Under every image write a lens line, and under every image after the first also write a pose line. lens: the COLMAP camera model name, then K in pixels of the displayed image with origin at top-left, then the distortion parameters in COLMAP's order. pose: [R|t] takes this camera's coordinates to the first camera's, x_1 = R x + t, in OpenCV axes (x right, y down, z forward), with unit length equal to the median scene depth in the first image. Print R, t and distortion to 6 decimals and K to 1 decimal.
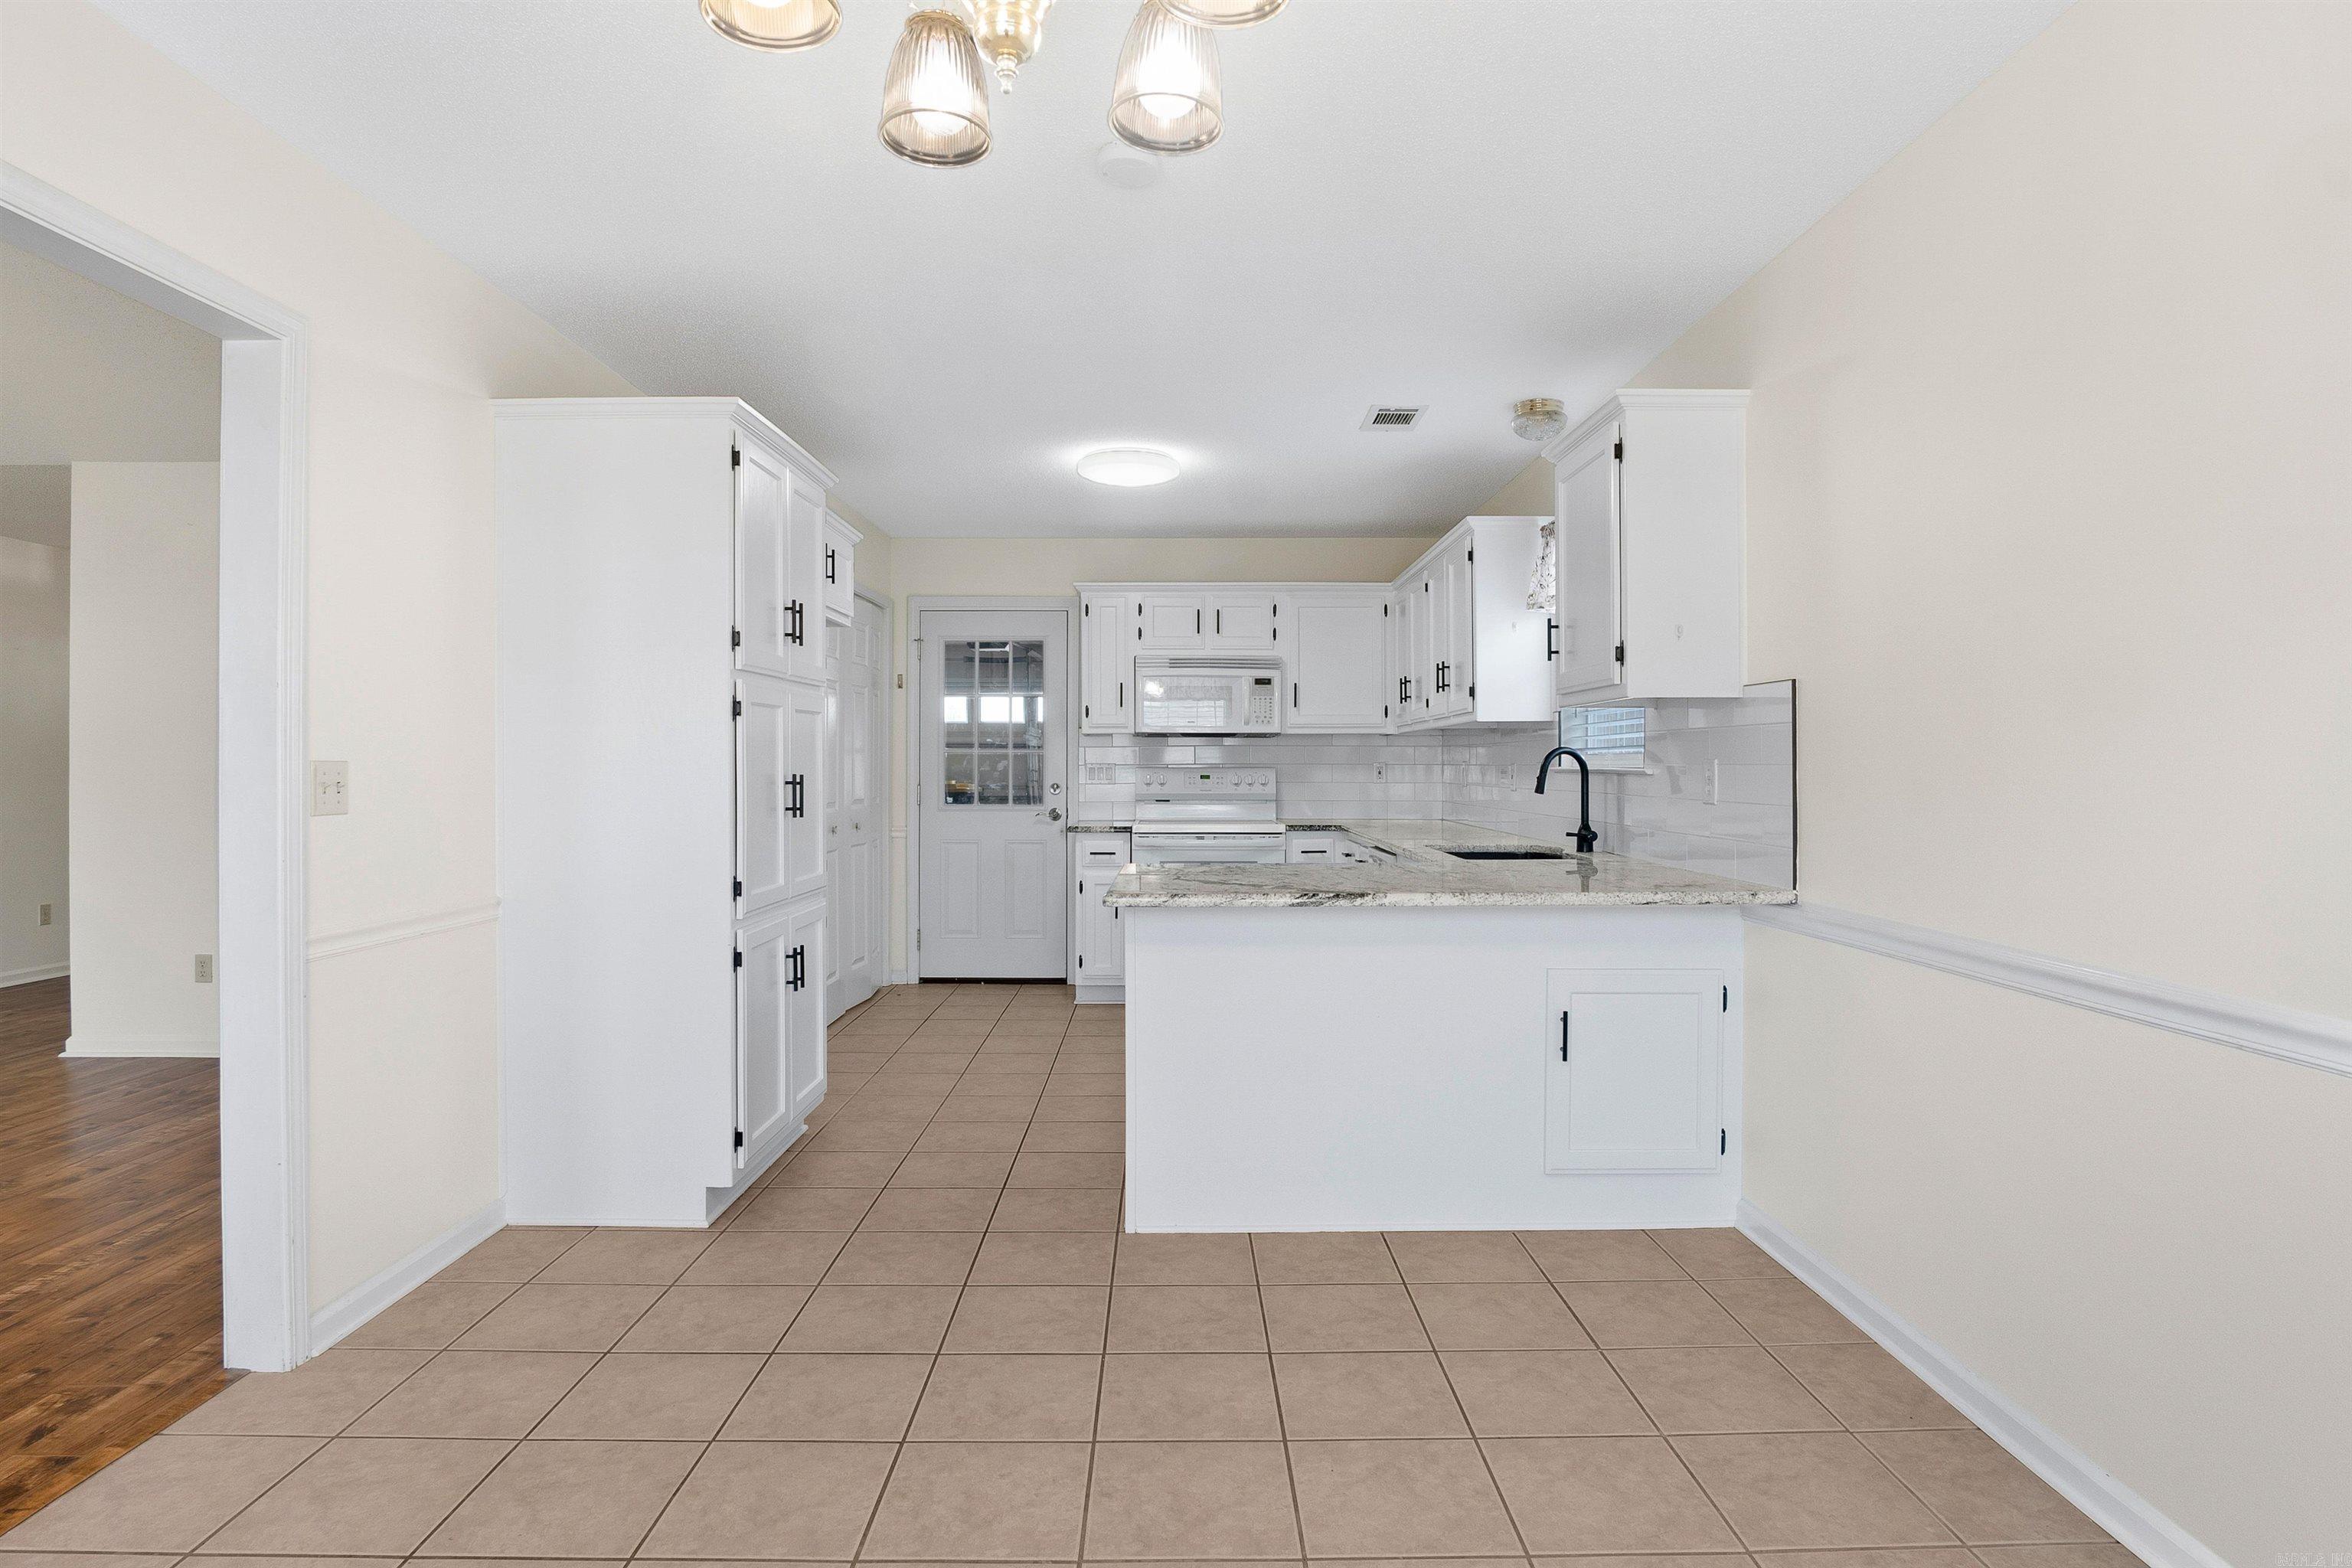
lens RADIAL K [[1281.5, 0, 1186.8], [0, 1281.5, 772.3], [0, 0, 1]] dist [-0.034484, 0.013438]
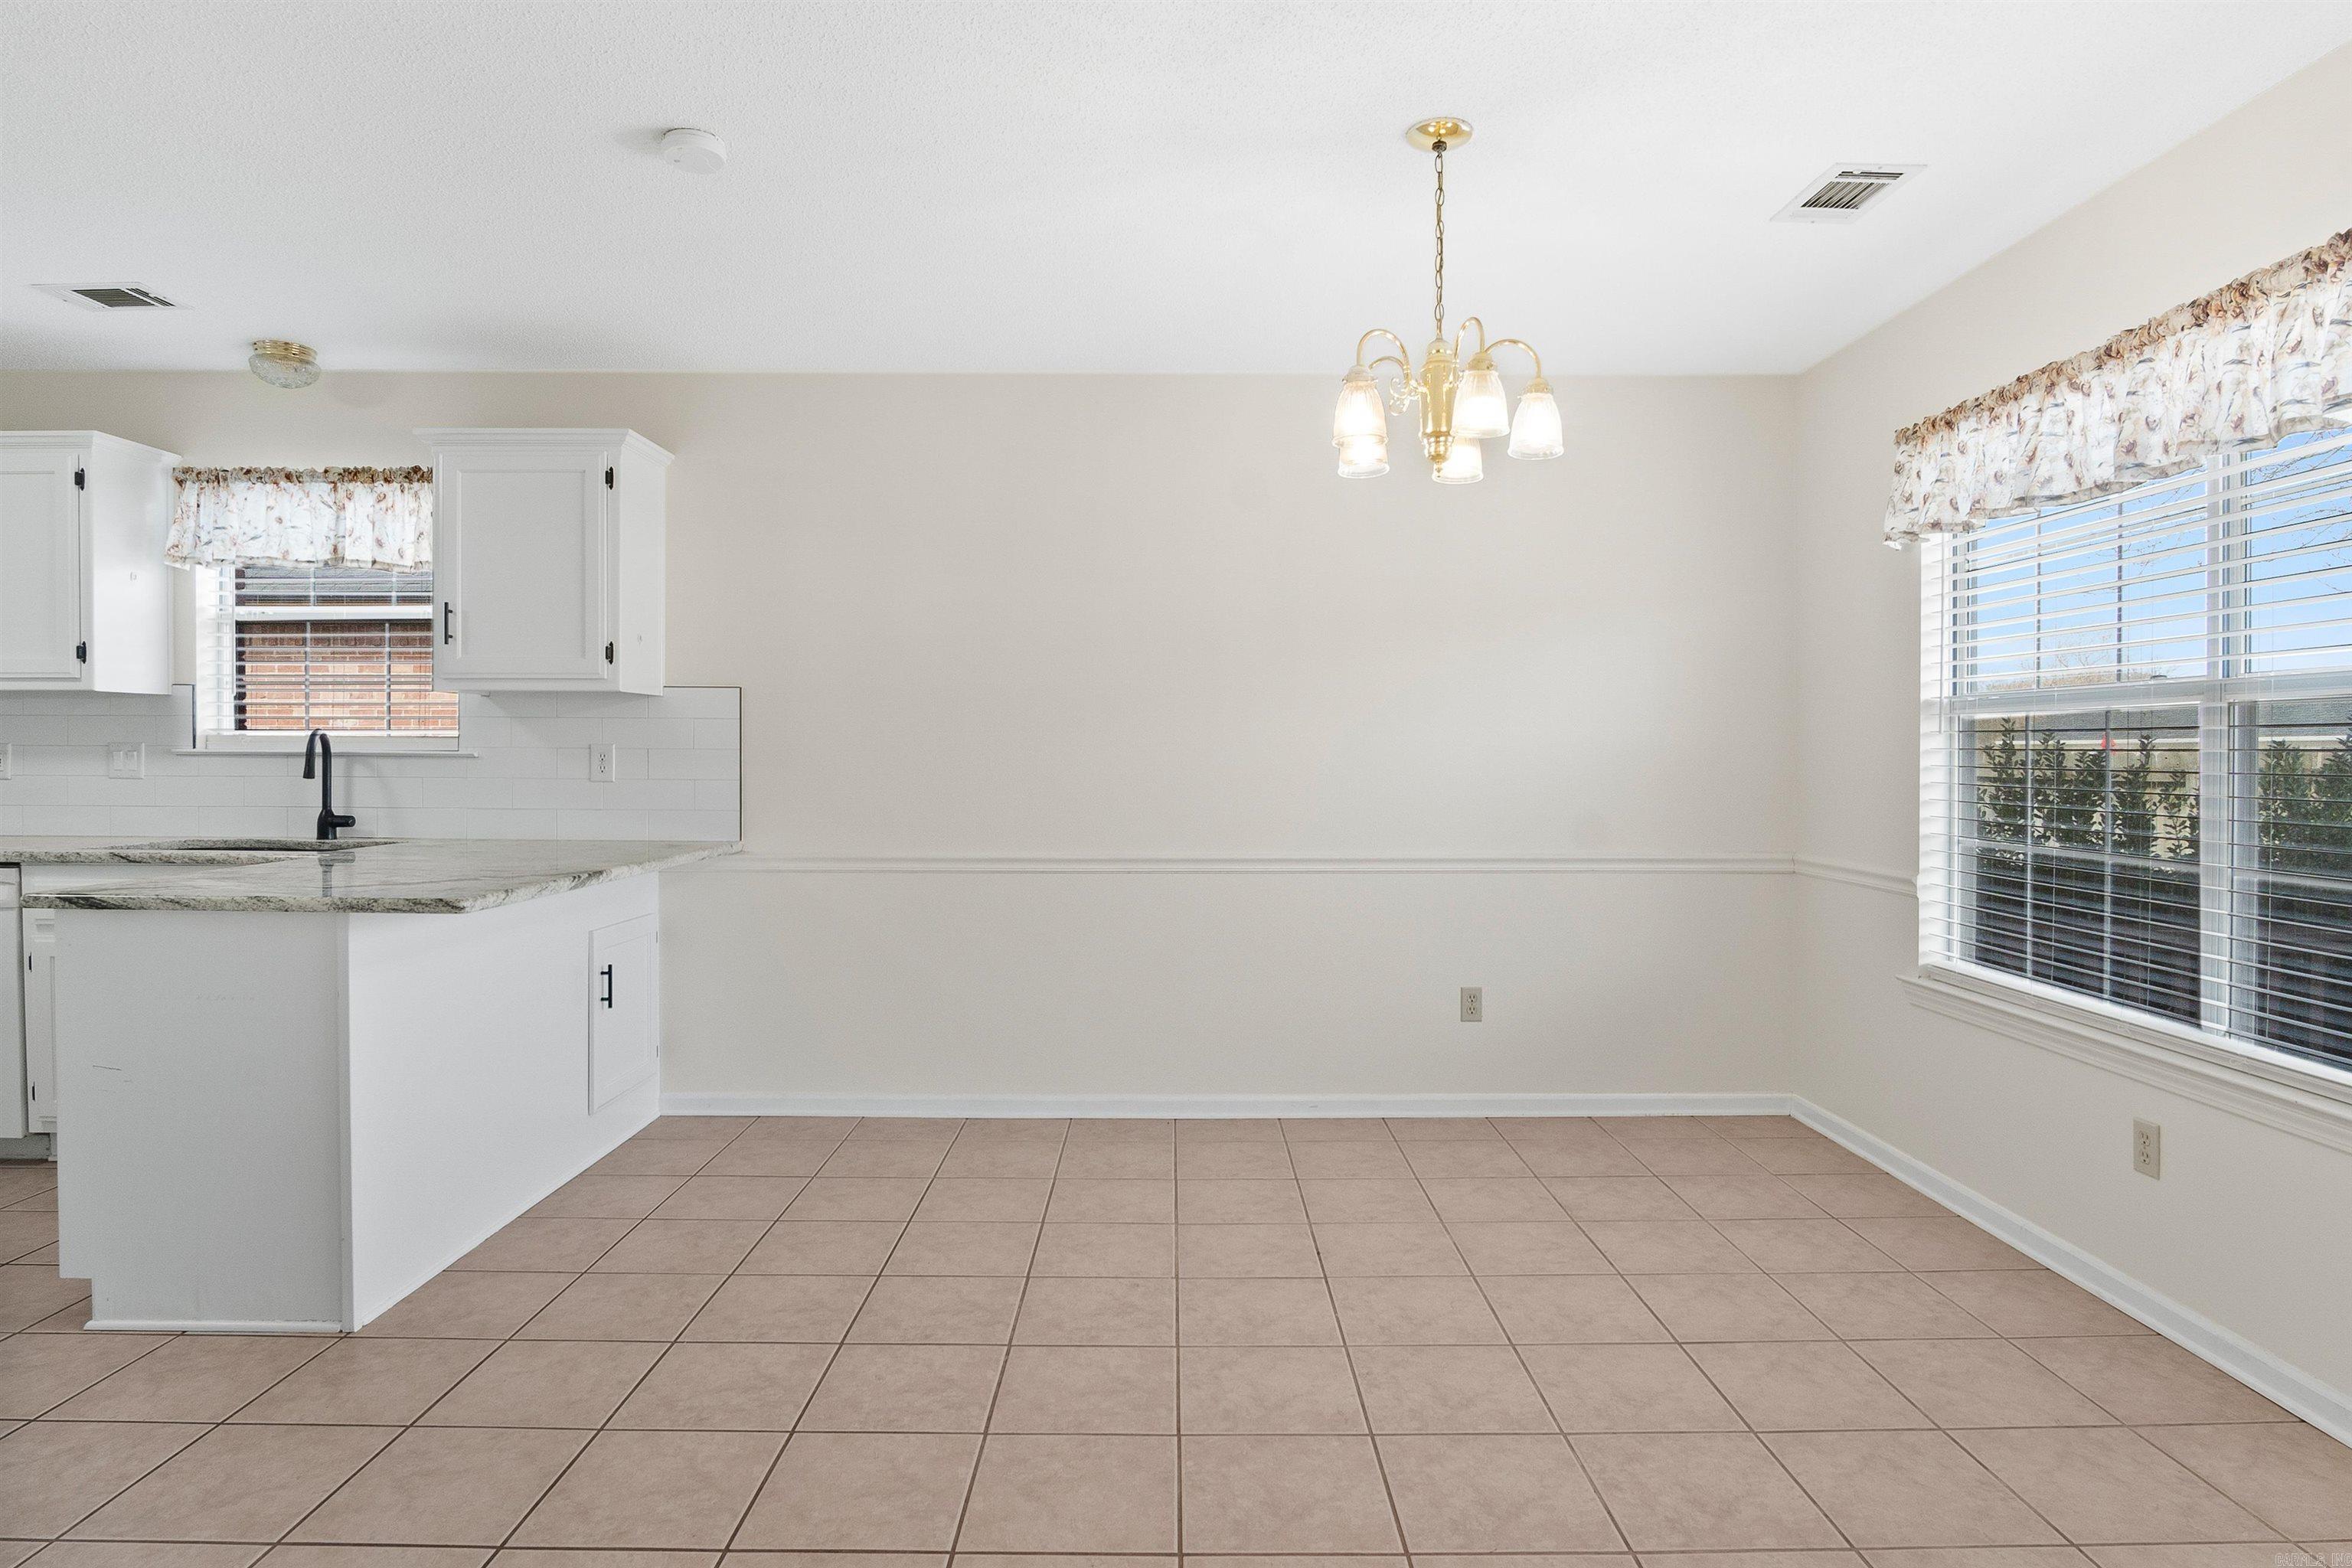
lens RADIAL K [[1281.5, 0, 1186.8], [0, 1281.5, 772.3], [0, 0, 1]] dist [-0.034484, 0.013438]
pose [[-0.000086, -0.013810, 0.999905, -0.573527], [-0.000523, 0.999905, 0.013810, -0.000037], [-1.000000, -0.000522, -0.000093, 0.330259]]
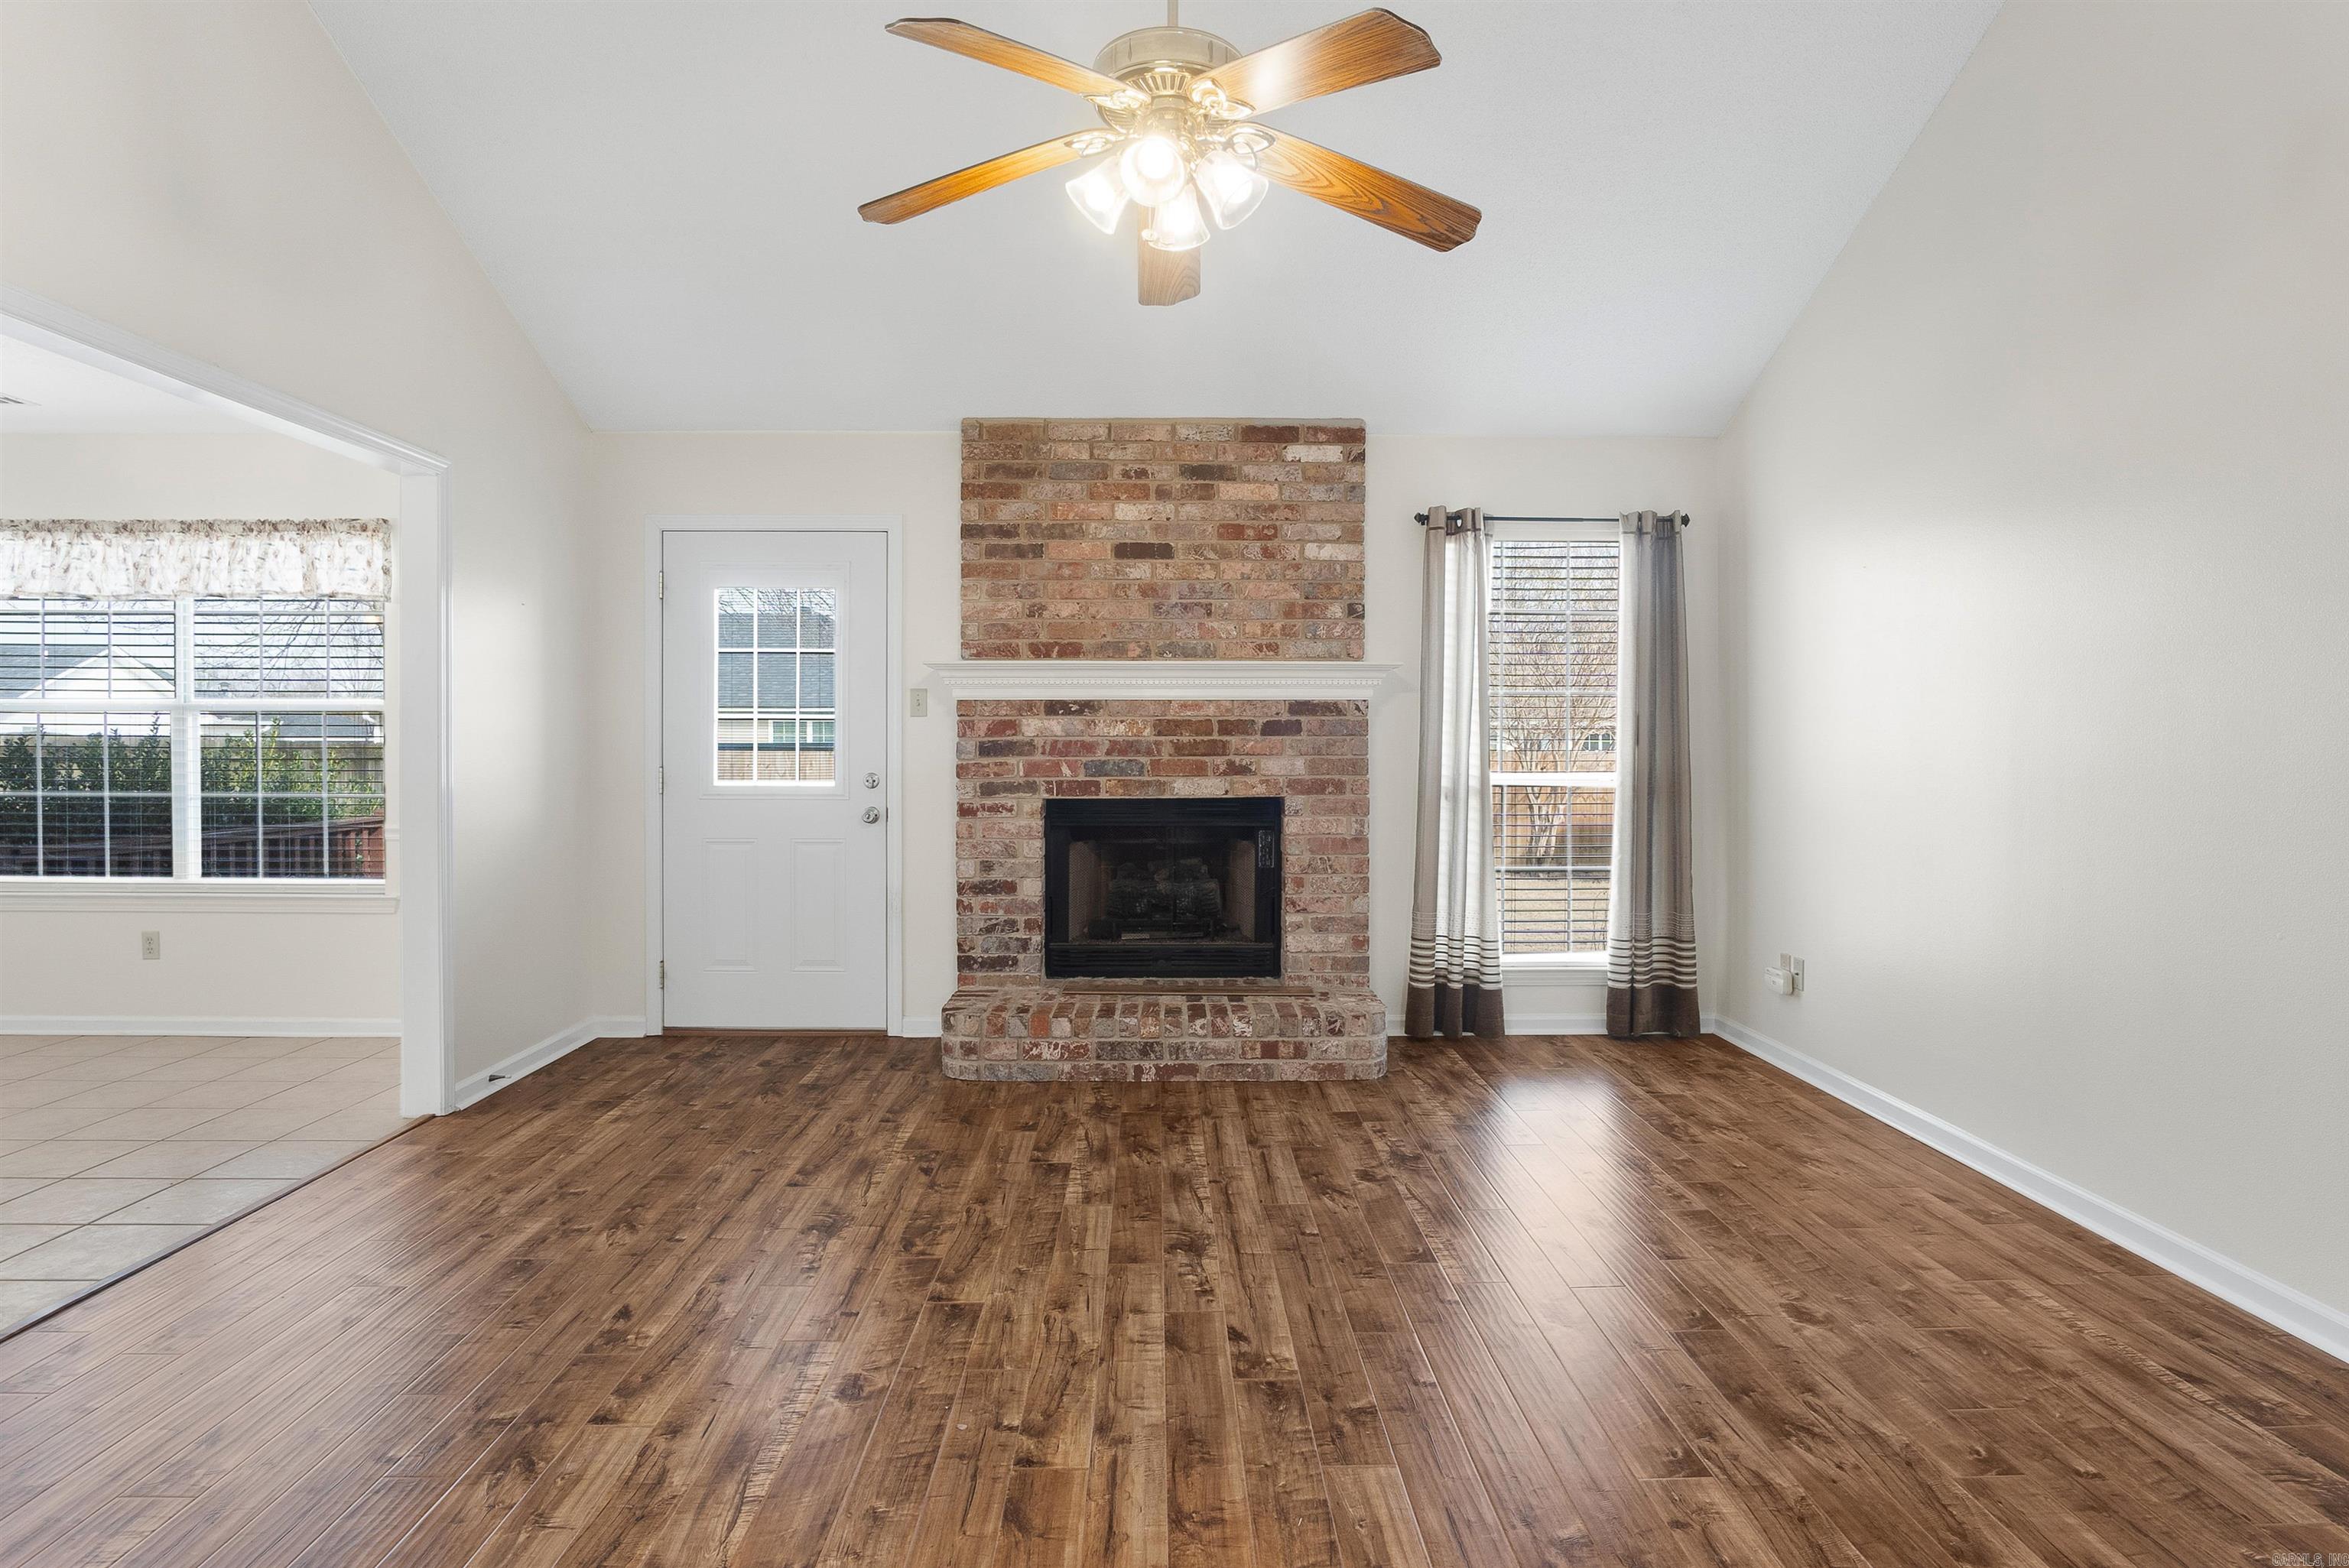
lens RADIAL K [[1284.6, 0, 1186.3], [0, 1284.6, 755.3], [0, 0, 1]] dist [-0.036370, 0.012246]
pose [[-0.999895, -0.000799, -0.014495, -0.889272], [-0.000958, 0.999939, 0.010974, -0.000399], [0.014486, 0.010987, -0.999835, 0.998010]]
